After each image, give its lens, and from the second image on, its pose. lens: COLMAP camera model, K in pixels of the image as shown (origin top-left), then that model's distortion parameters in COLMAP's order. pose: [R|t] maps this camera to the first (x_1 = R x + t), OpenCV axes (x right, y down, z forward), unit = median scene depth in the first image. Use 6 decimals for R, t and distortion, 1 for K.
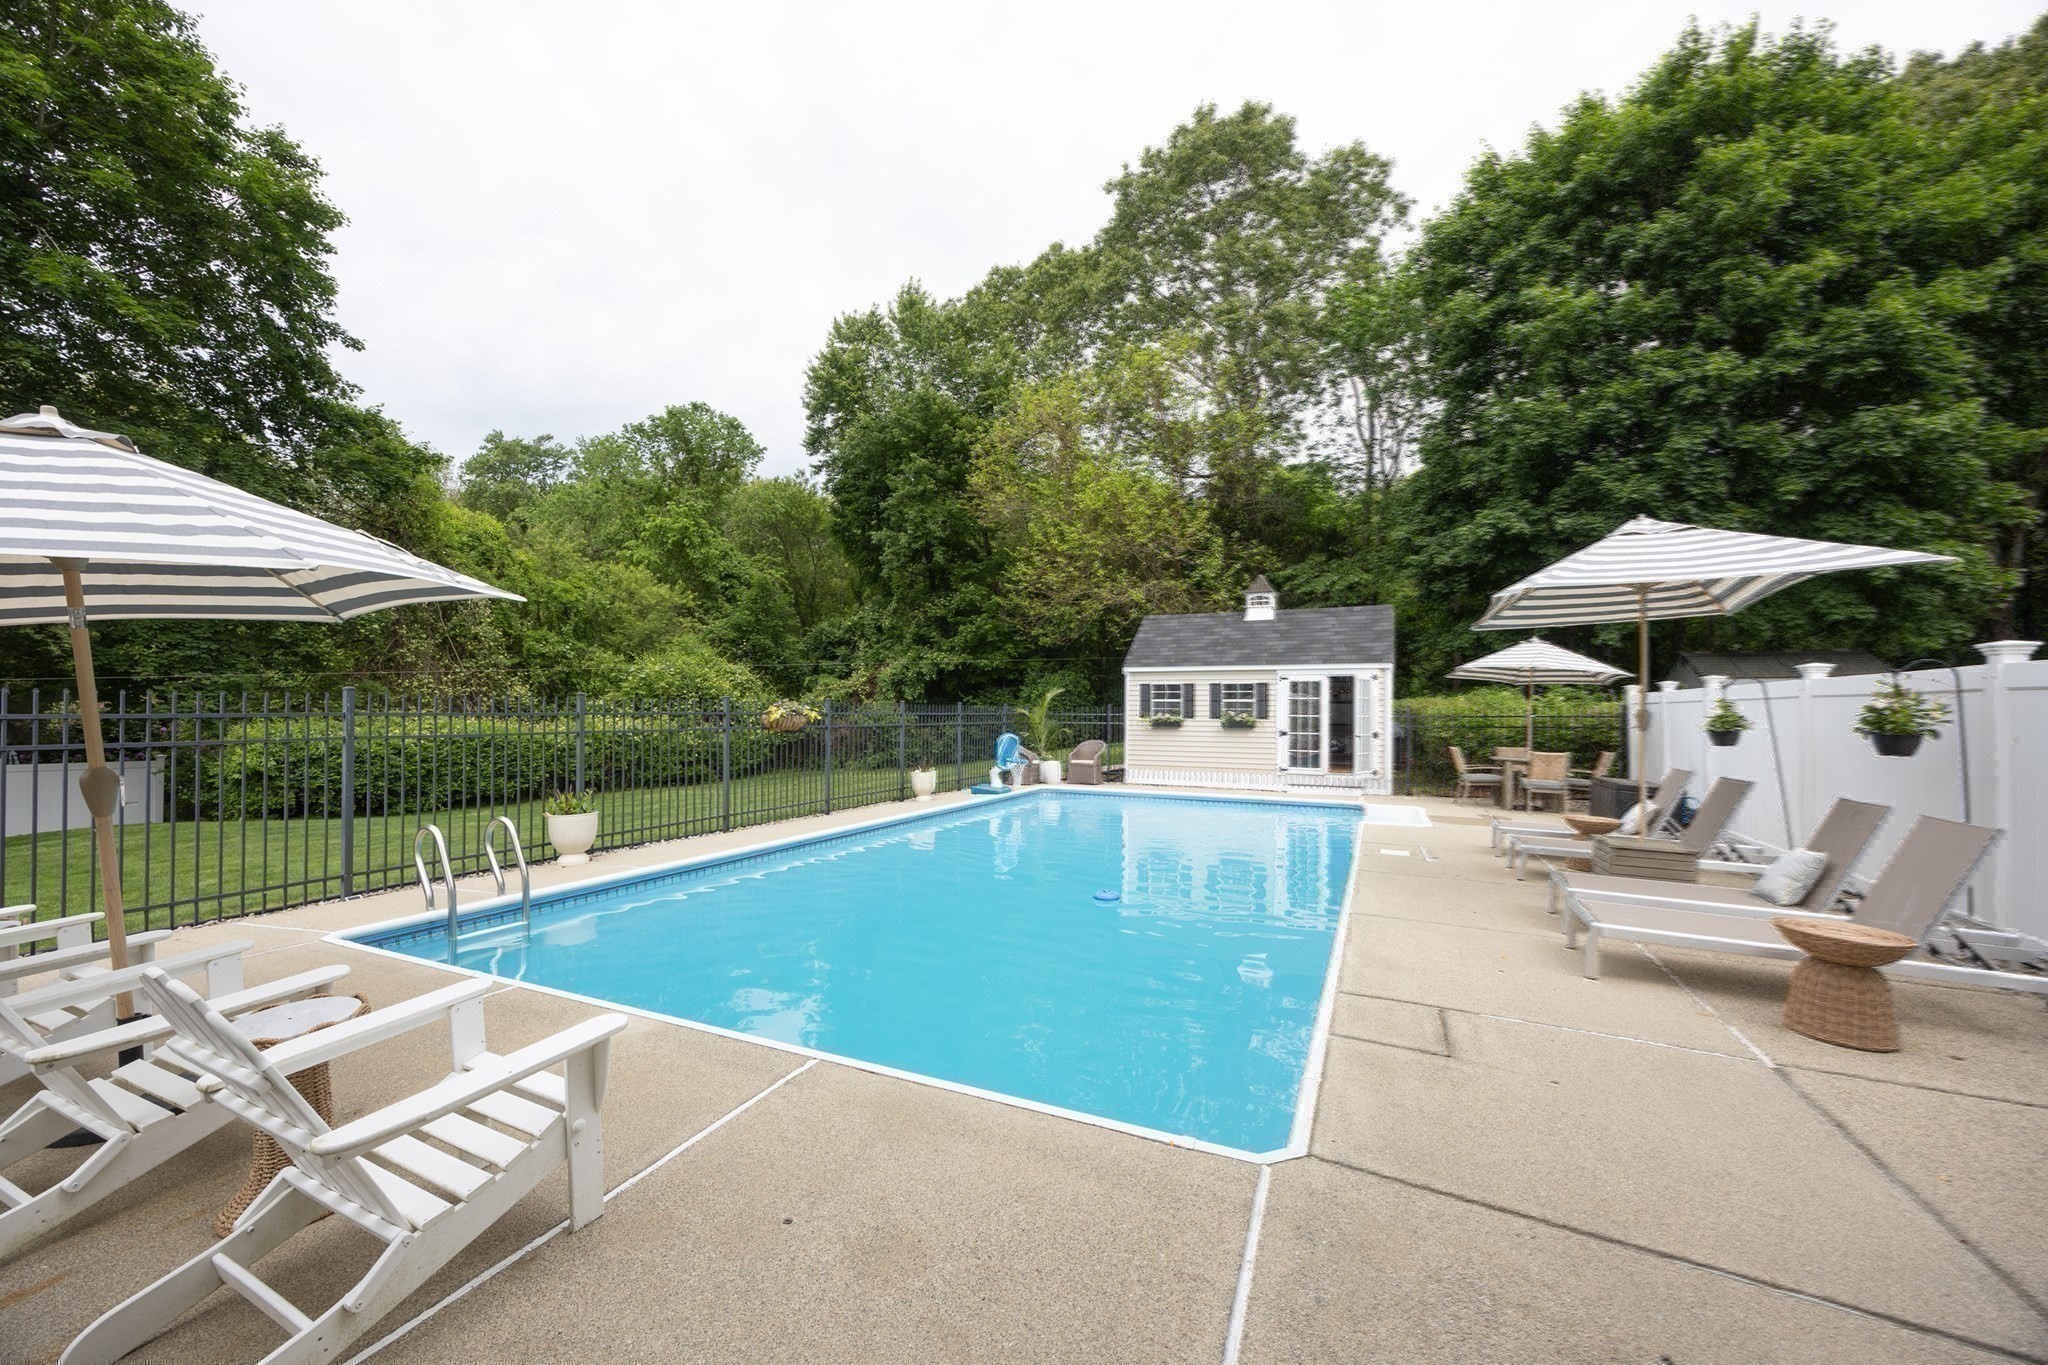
lens RADIAL K [[794.6, 0, 1024.0], [0, 794.6, 682.5], [0, 0, 1]] dist [-0.000693, -0.000041]
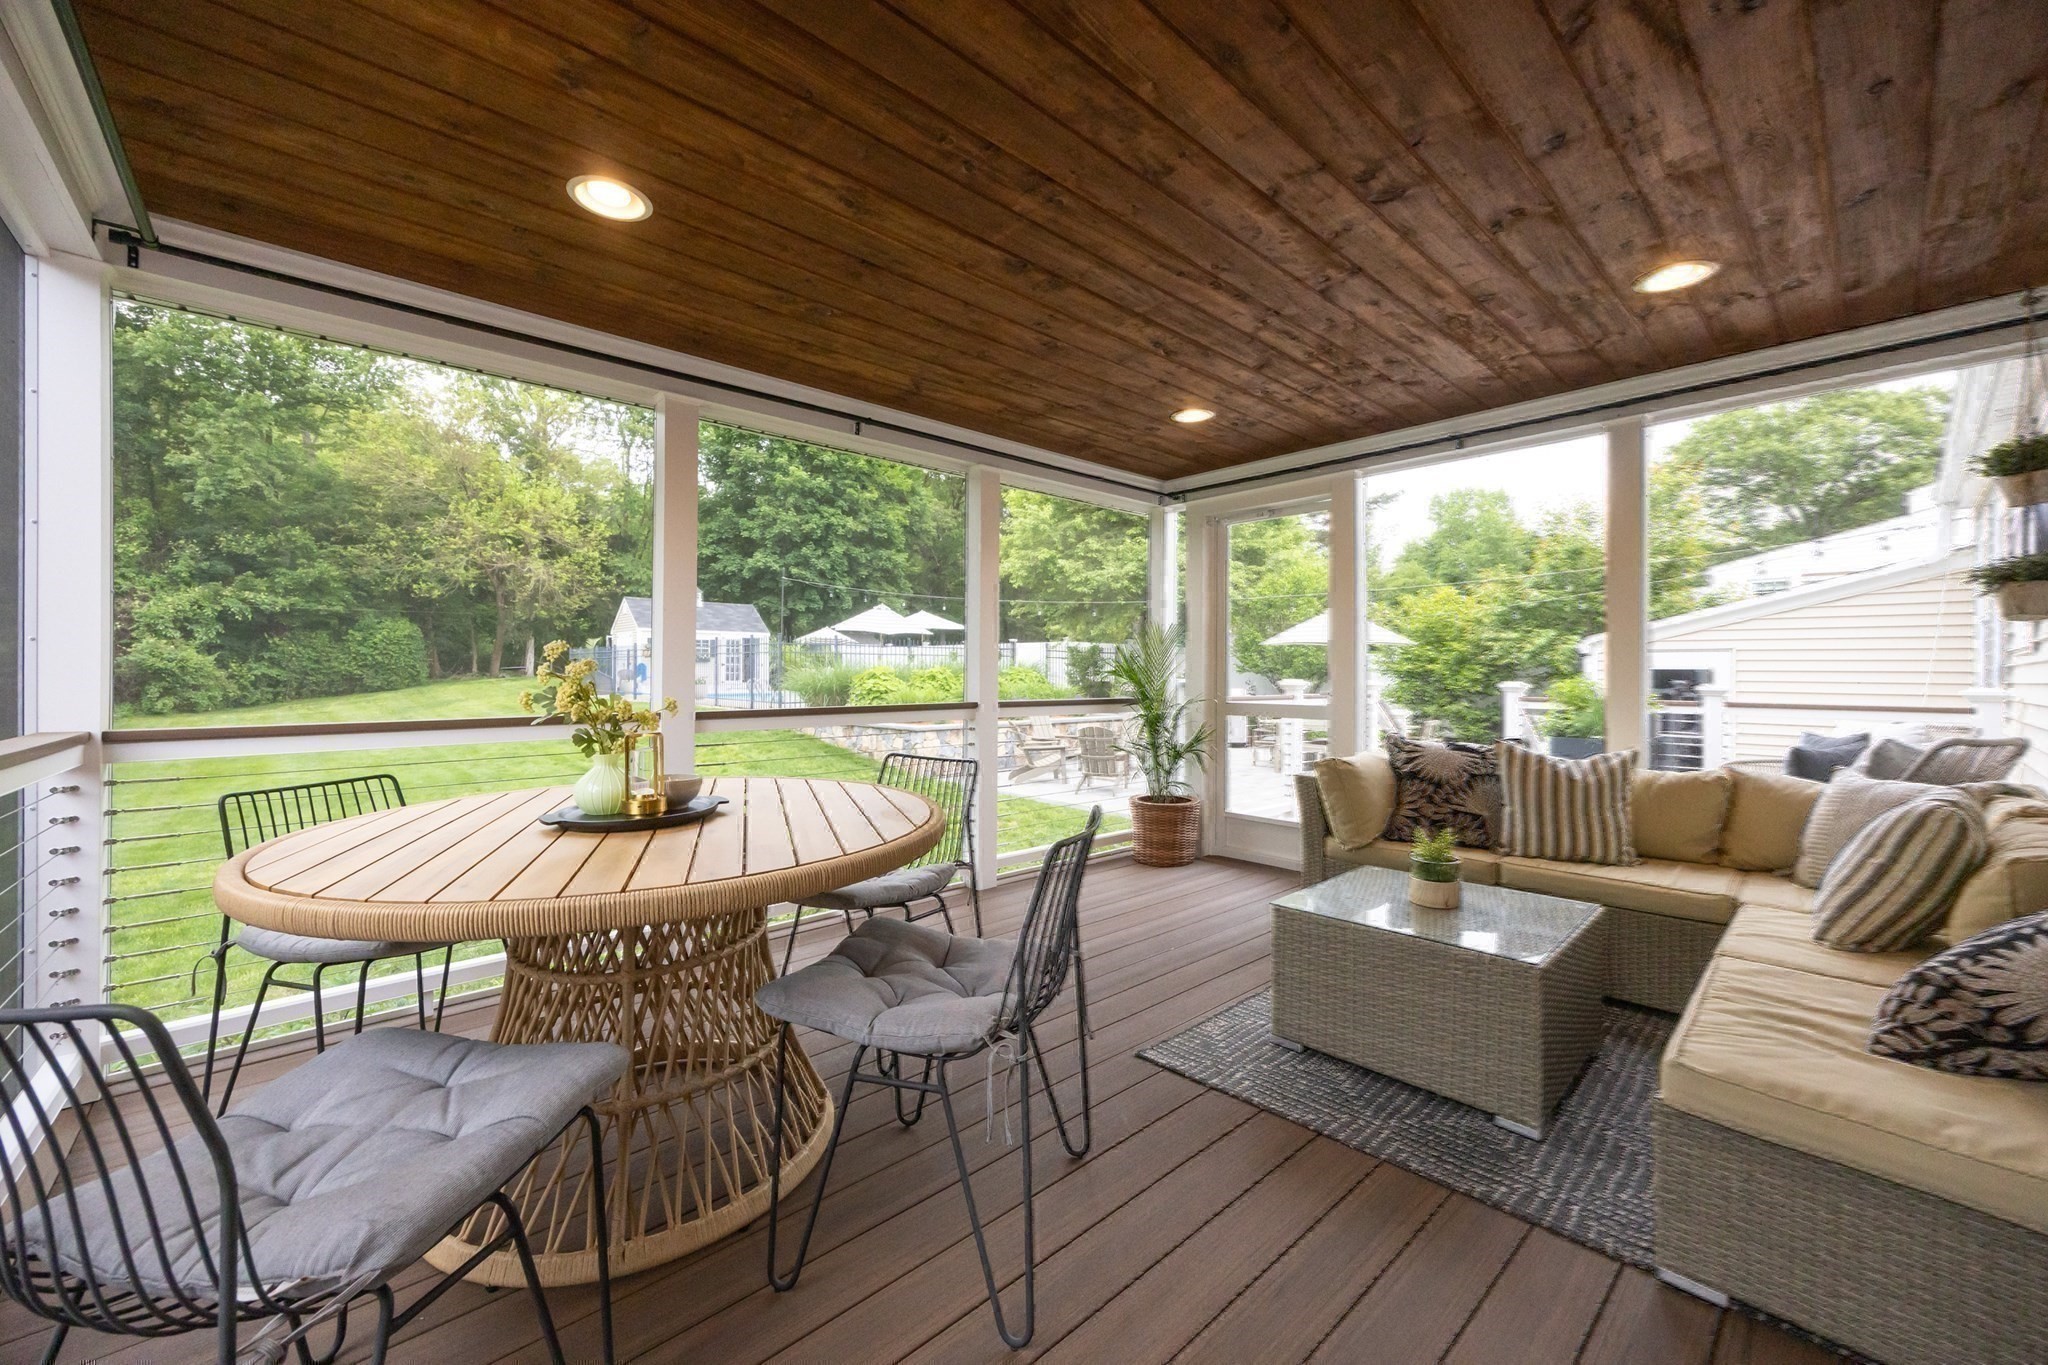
lens RADIAL K [[794.6, 0, 1024.0], [0, 794.6, 682.5], [0, 0, 1]] dist [-0.000693, -0.000041]
pose [[0.347876, -0.012658, 0.937455, -1.087452], [-0.032271, 0.999155, 0.025467, 0.027298], [-0.936985, -0.039112, 0.347174, -0.355338]]
